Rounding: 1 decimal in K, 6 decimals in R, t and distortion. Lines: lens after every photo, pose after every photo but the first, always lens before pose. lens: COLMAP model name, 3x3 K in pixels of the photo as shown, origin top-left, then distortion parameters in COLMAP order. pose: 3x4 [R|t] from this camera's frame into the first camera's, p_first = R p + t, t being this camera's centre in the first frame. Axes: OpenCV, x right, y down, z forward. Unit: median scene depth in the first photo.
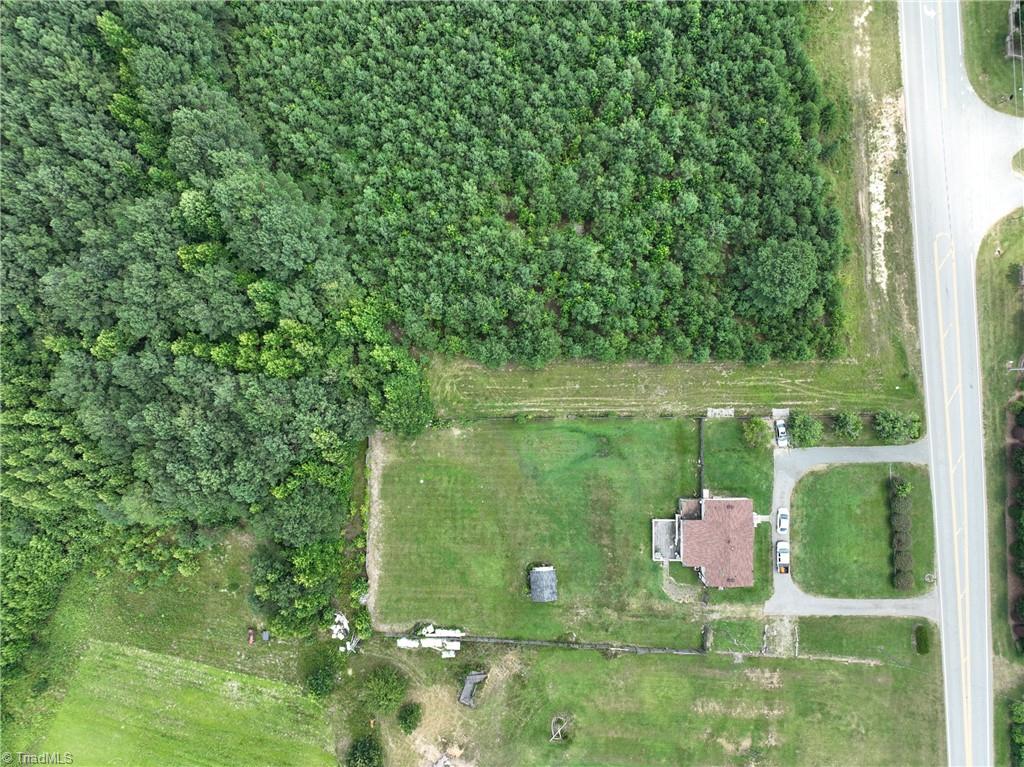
lens RADIAL K [[726.1, 0, 512.0], [0, 726.1, 383.5], [0, 0, 1]] dist [-0.008846, 0.025712]
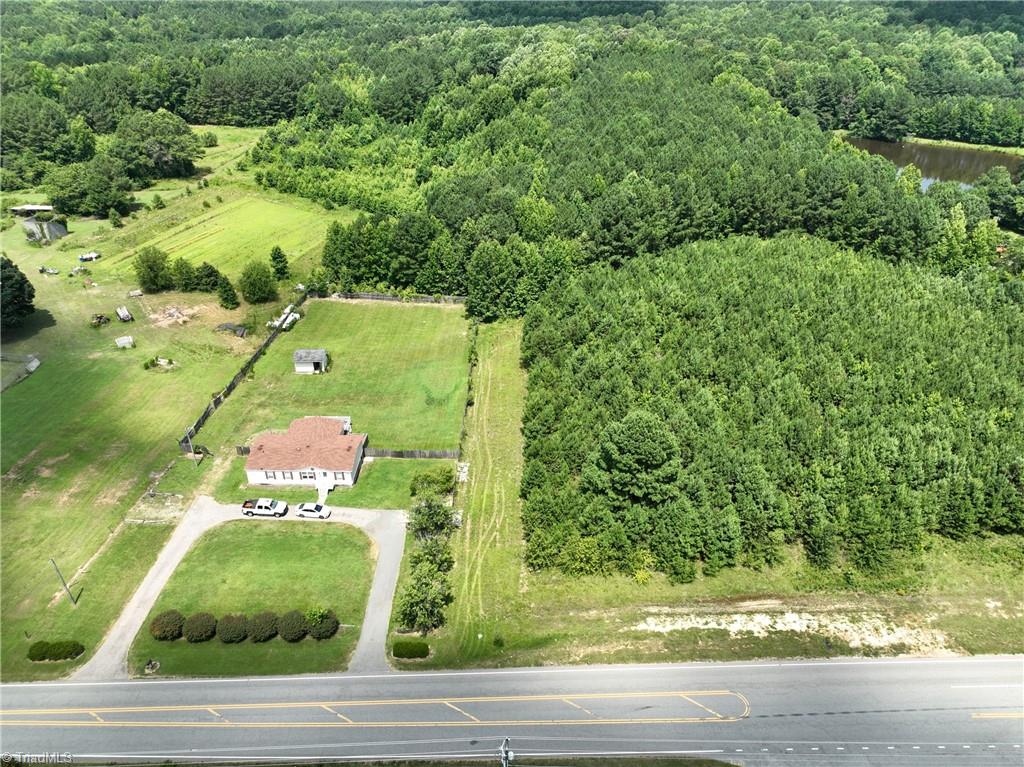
lens RADIAL K [[726.1, 0, 512.0], [0, 726.1, 383.5], [0, 0, 1]] dist [-0.008846, 0.025712]
pose [[-0.029772, 0.526026, -0.849947, 0.929818], [-0.999254, -0.036602, 0.012349, -0.020795], [-0.024614, 0.849680, 0.526723, 0.483074]]
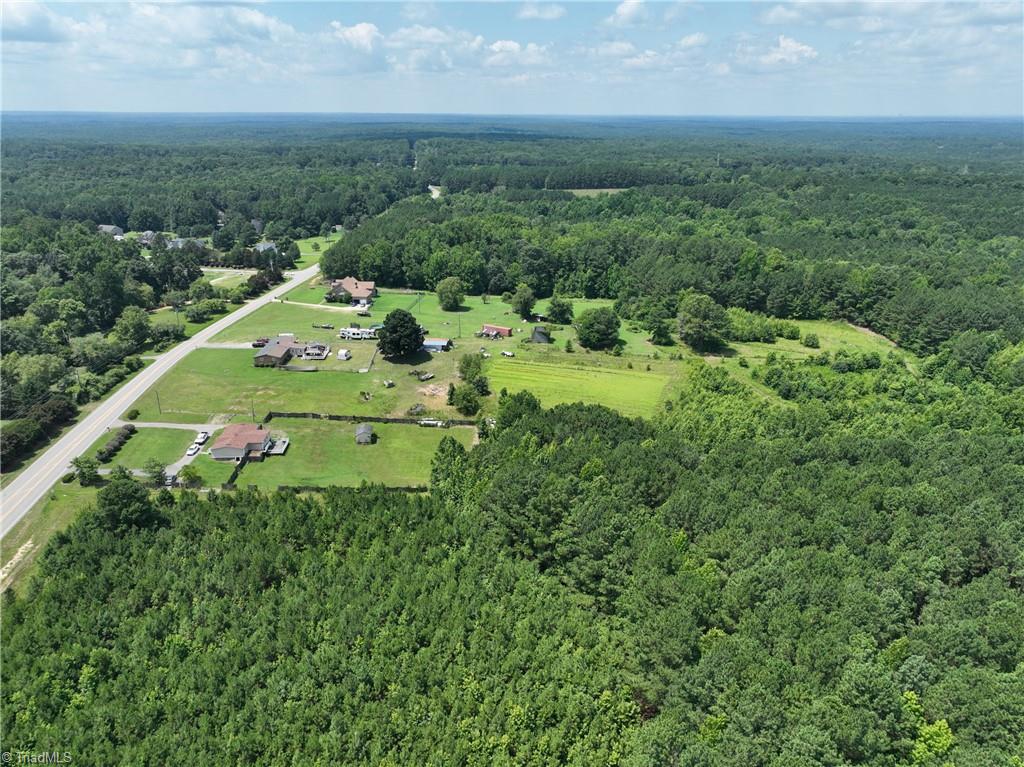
lens RADIAL K [[726.1, 0, 512.0], [0, 726.1, 383.5], [0, 0, 1]] dist [-0.008846, 0.025712]
pose [[-0.999559, 0.008062, -0.028579, -0.199151], [-0.029543, -0.366892, 0.929794, -1.107261], [-0.002989, 0.930229, 0.366968, 0.338289]]
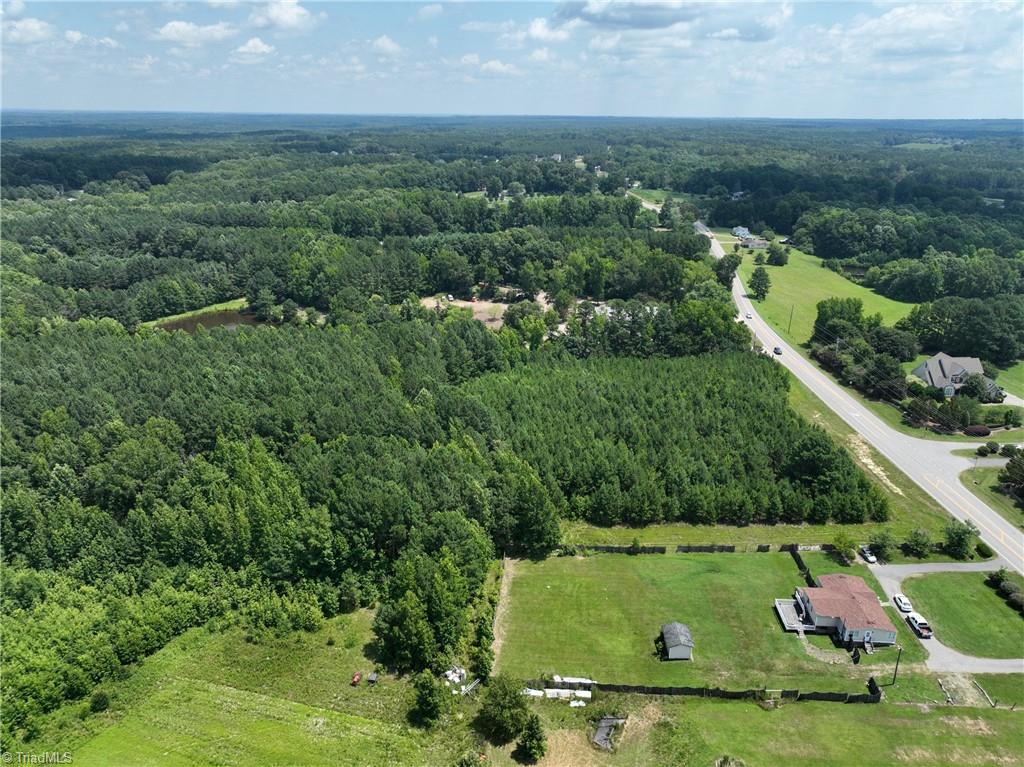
lens RADIAL K [[726.1, 0, 512.0], [0, 726.1, 383.5], [0, 0, 1]] dist [-0.008846, 0.025712]
pose [[0.998045, 0.026622, -0.056544, -0.129049], [-0.062188, 0.332982, -0.940880, 1.080256], [-0.006220, 0.942557, 0.333986, 0.365095]]
